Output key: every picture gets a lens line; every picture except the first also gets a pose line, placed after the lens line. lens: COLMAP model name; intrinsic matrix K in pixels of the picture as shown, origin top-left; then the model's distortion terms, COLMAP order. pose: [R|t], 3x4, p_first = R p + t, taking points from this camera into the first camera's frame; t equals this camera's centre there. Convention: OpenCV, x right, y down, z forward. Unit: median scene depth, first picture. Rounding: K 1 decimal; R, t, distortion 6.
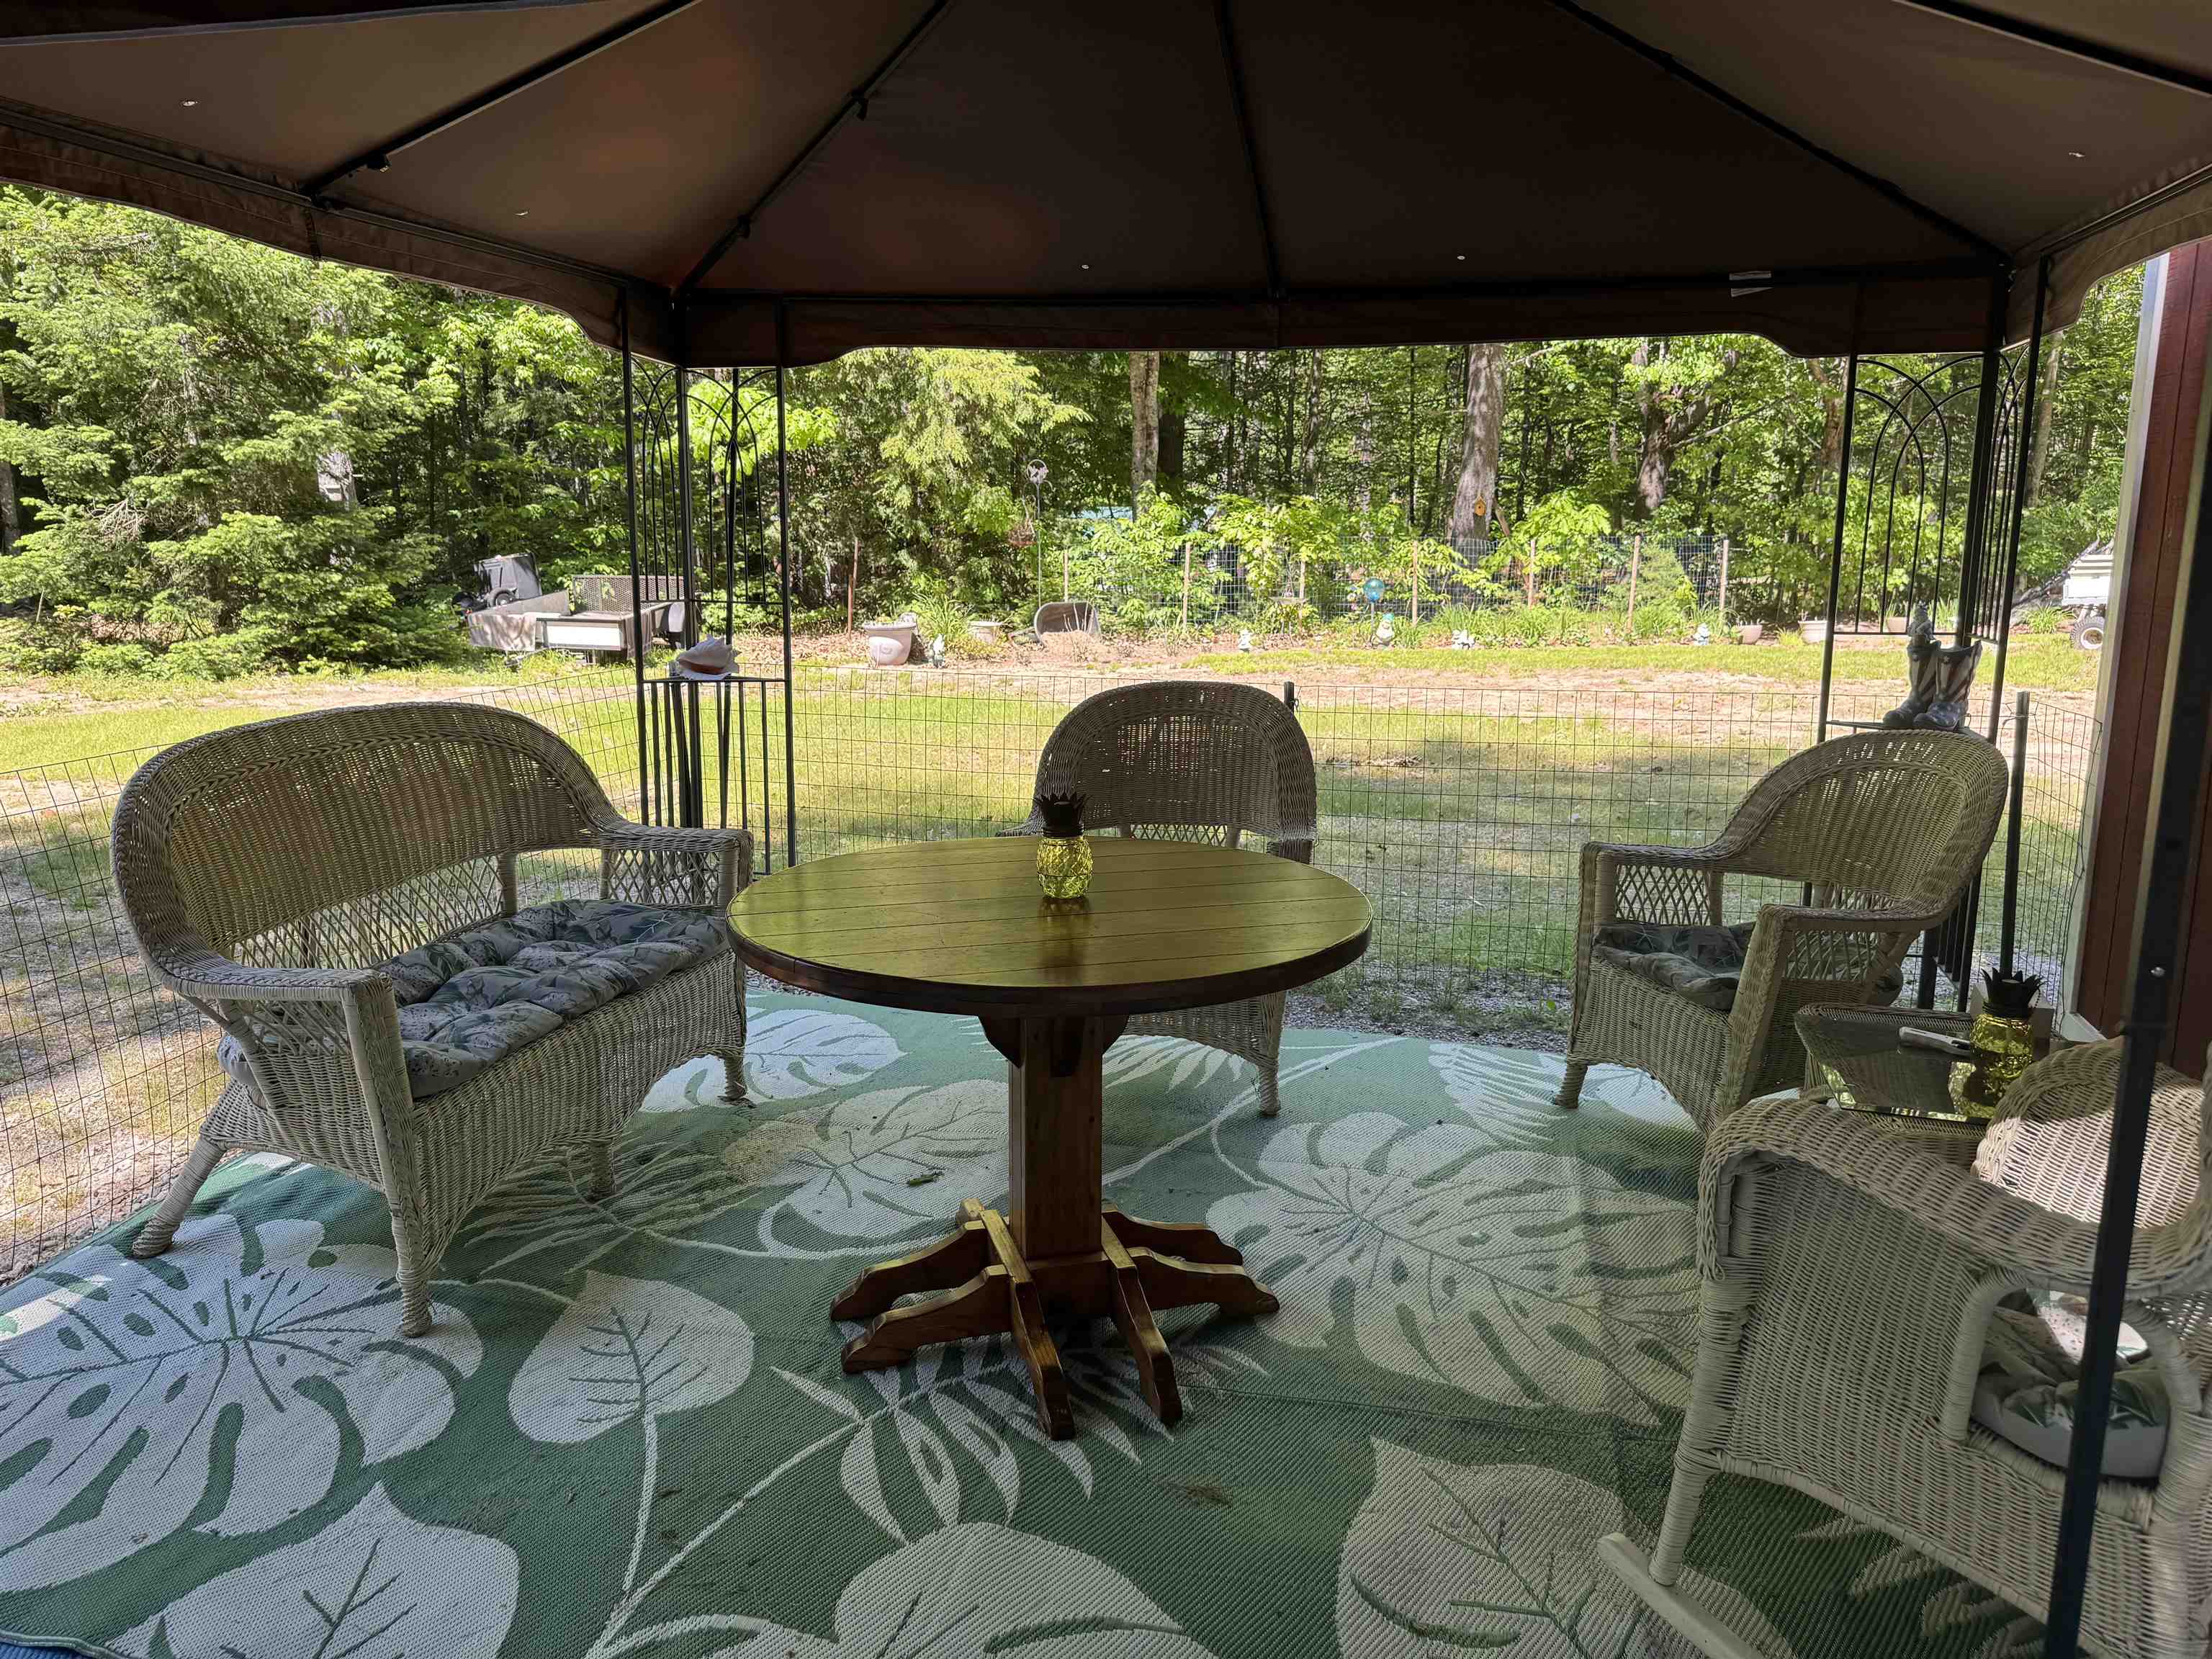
lens RADIAL K [[1548.2, 0, 1094.6], [0, 1548.2, 832.4], [0, 0, 1]] dist [0.051217, -0.065708]
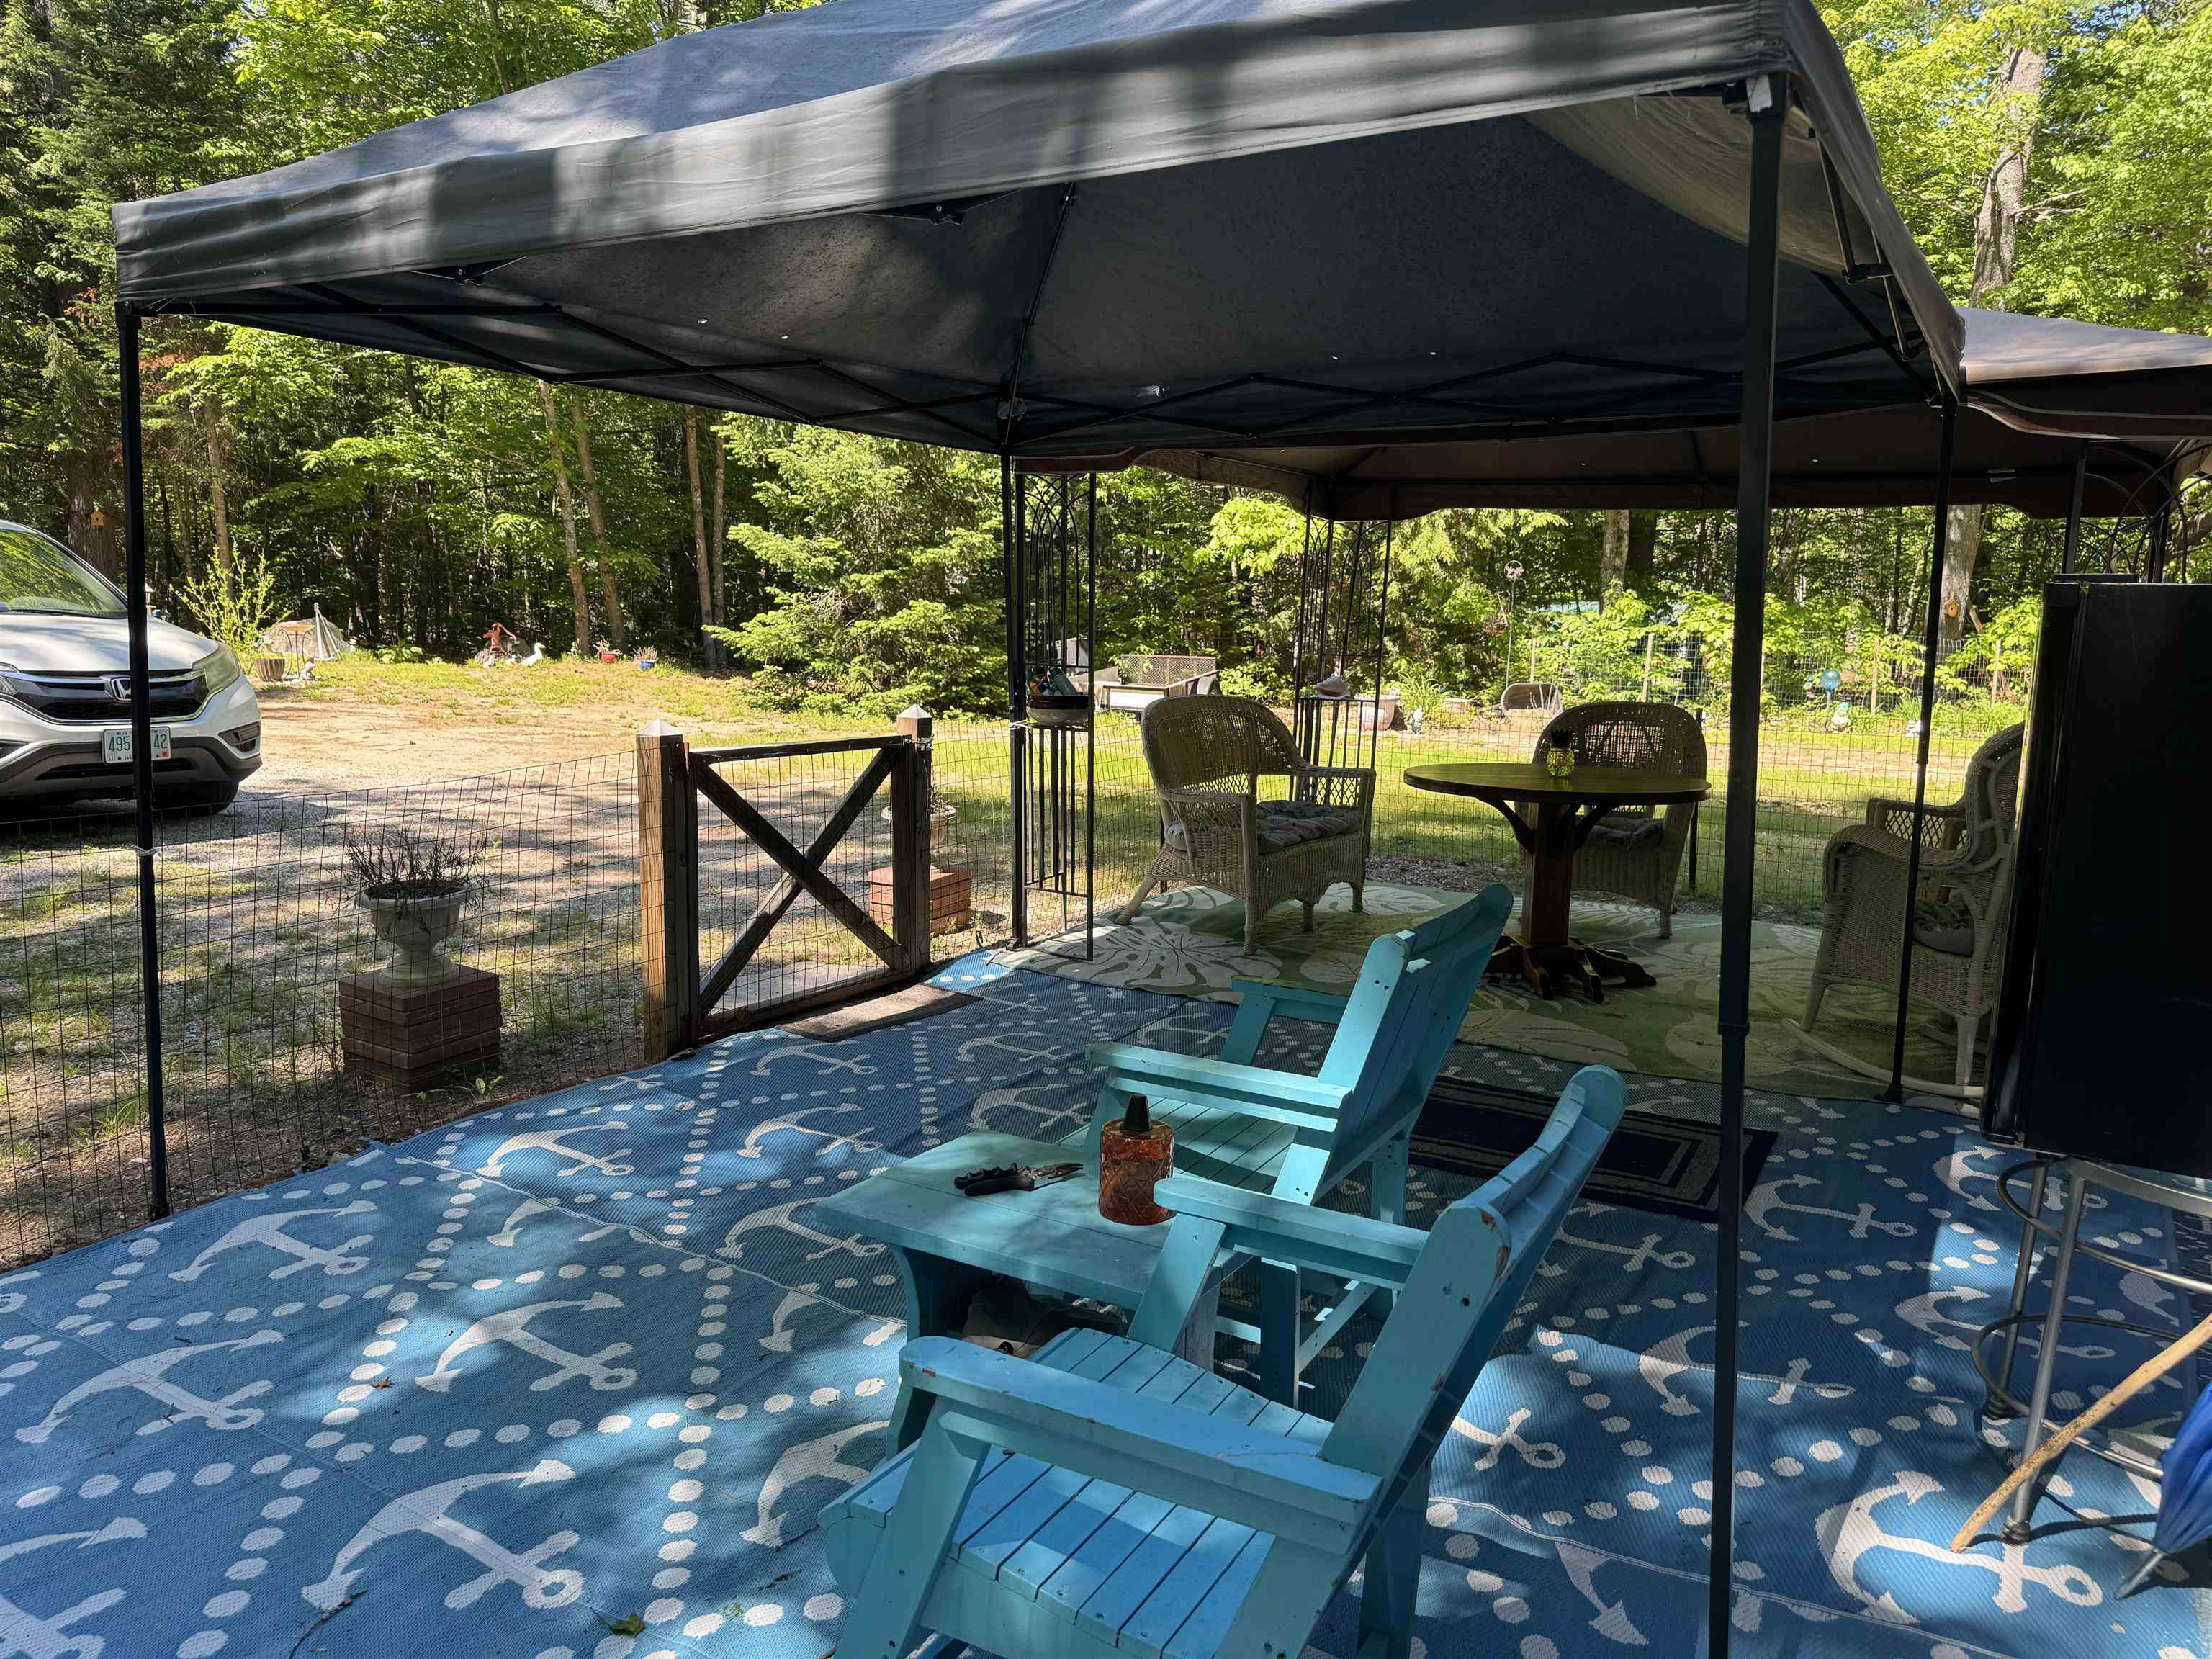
lens RADIAL K [[1548.2, 0, 1102.4], [0, 1548.2, 841.7], [0, 0, 1]] dist [0.051217, -0.065708]
pose [[0.960602, 0.055686, -0.272293, -0.005199], [-0.069214, 0.996786, -0.040325, 0.033619], [0.269173, 0.057583, 0.961369, -0.169555]]
